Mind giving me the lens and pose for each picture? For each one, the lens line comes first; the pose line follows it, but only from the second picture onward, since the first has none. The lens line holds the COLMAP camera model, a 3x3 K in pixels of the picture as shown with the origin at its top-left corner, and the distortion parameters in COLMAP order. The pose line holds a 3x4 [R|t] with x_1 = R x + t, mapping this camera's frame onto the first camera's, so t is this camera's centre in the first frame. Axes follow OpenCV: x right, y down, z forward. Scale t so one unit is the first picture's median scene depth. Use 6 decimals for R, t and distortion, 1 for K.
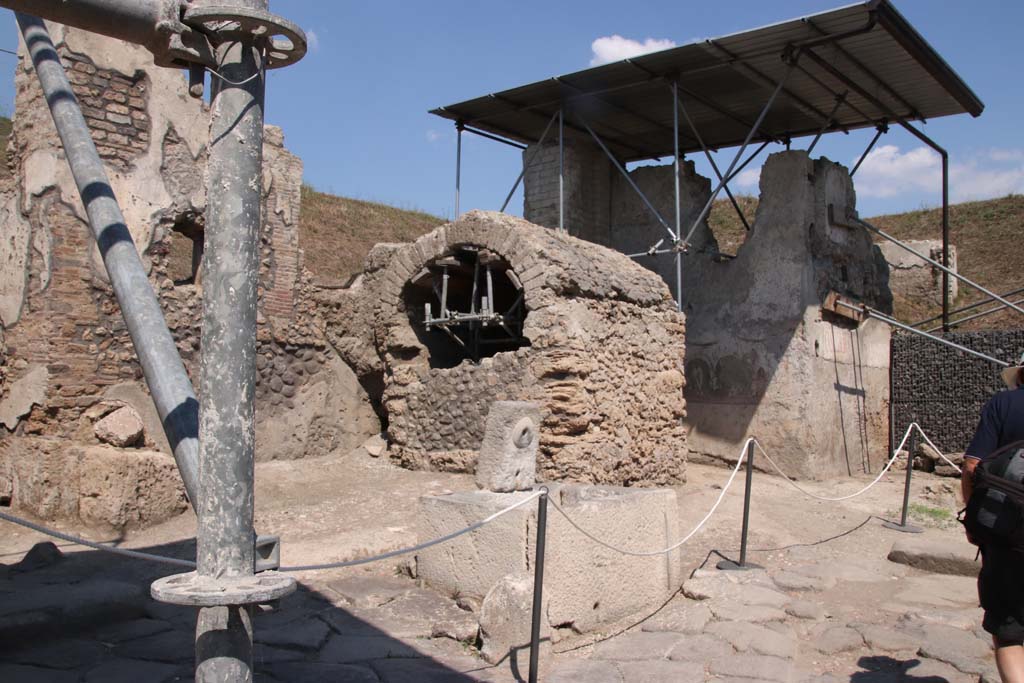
lens RADIAL K [[872.8, 0, 512.0], [0, 872.8, 341.5], [0, 0, 1]] dist [-0.146303, 0.170381]
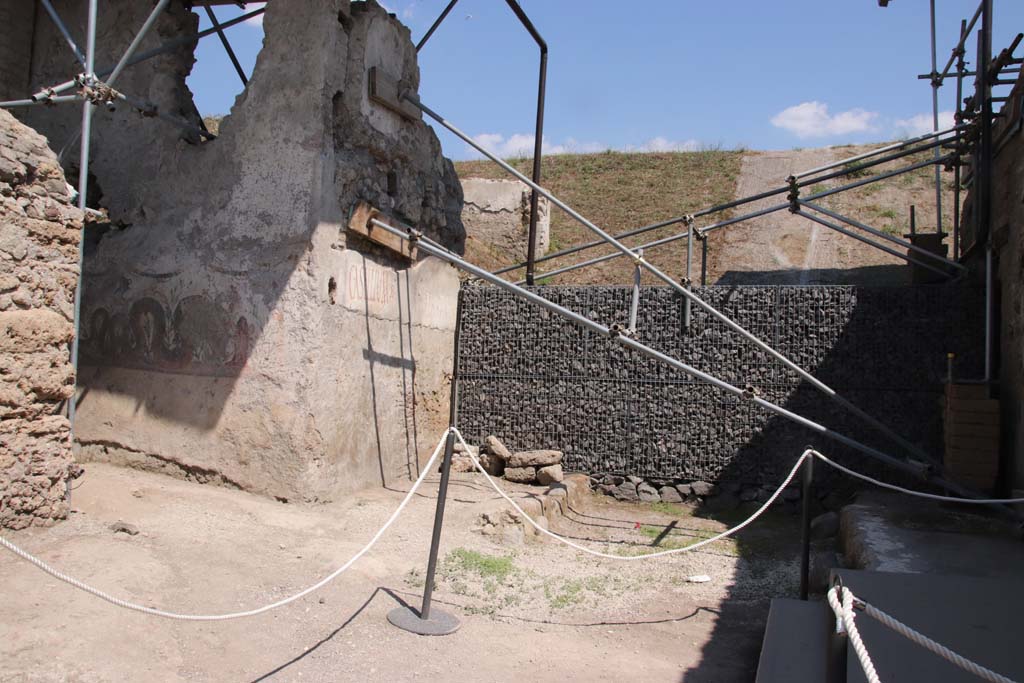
lens RADIAL K [[872.8, 0, 512.0], [0, 872.8, 341.5], [0, 0, 1]] dist [-0.146303, 0.170381]
pose [[0.902818, 0.040881, 0.428076, 0.196991], [-0.060184, 0.997685, 0.031651, 0.016324], [-0.425791, -0.054338, 0.903189, 0.360894]]
